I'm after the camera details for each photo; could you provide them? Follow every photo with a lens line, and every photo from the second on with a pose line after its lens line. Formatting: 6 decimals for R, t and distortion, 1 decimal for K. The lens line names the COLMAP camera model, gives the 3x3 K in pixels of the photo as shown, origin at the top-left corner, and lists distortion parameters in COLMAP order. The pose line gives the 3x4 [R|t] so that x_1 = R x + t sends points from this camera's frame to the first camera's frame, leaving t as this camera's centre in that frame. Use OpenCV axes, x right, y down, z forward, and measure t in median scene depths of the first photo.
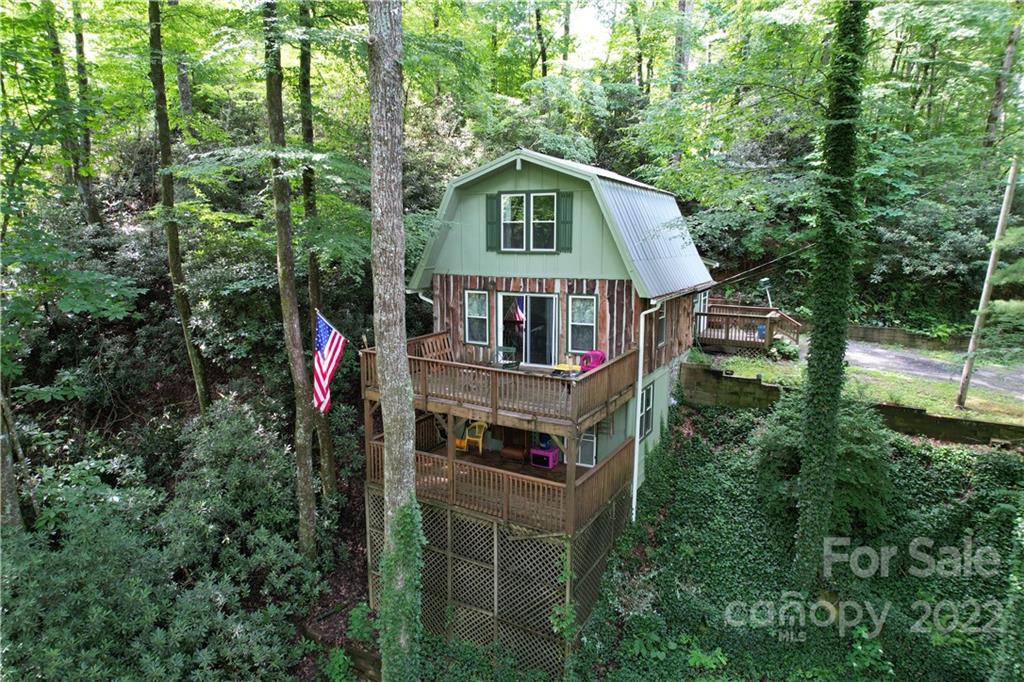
lens RADIAL K [[645.3, 0, 509.4], [0, 645.3, 339.5], [0, 0, 1]] dist [-0.036101, 0.000499]
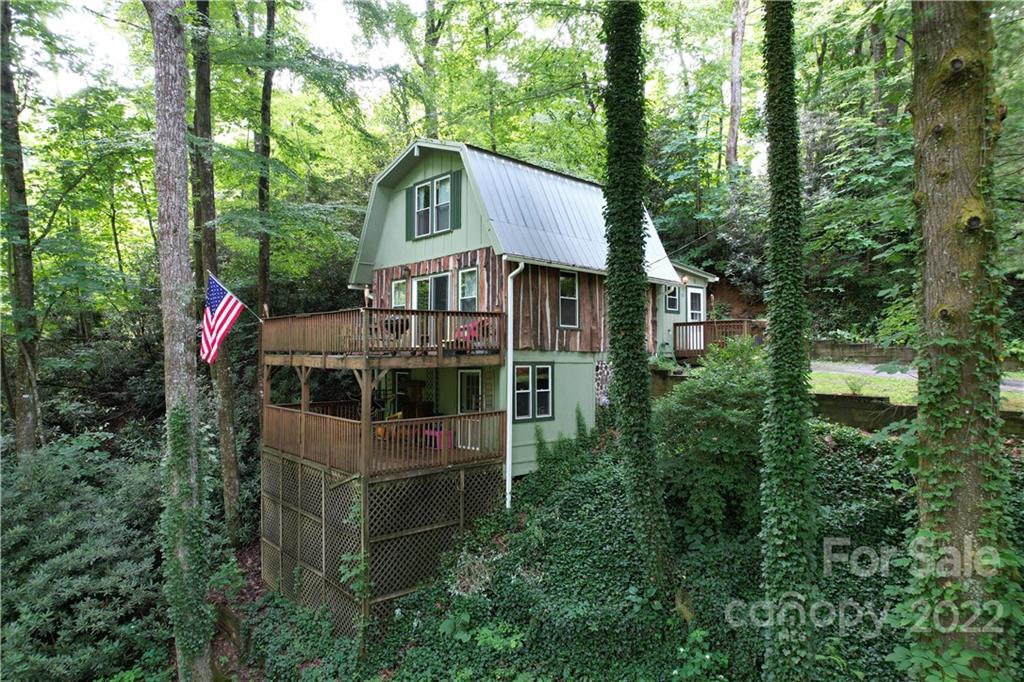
lens RADIAL K [[645.3, 0, 509.3], [0, 645.3, 340.4], [0, 0, 1]] dist [-0.036101, 0.000499]
pose [[0.947242, -0.009774, -0.320370, 0.485008], [-0.052113, 0.981539, -0.184027, 0.217671], [0.316255, 0.191014, 0.929245, 0.117013]]
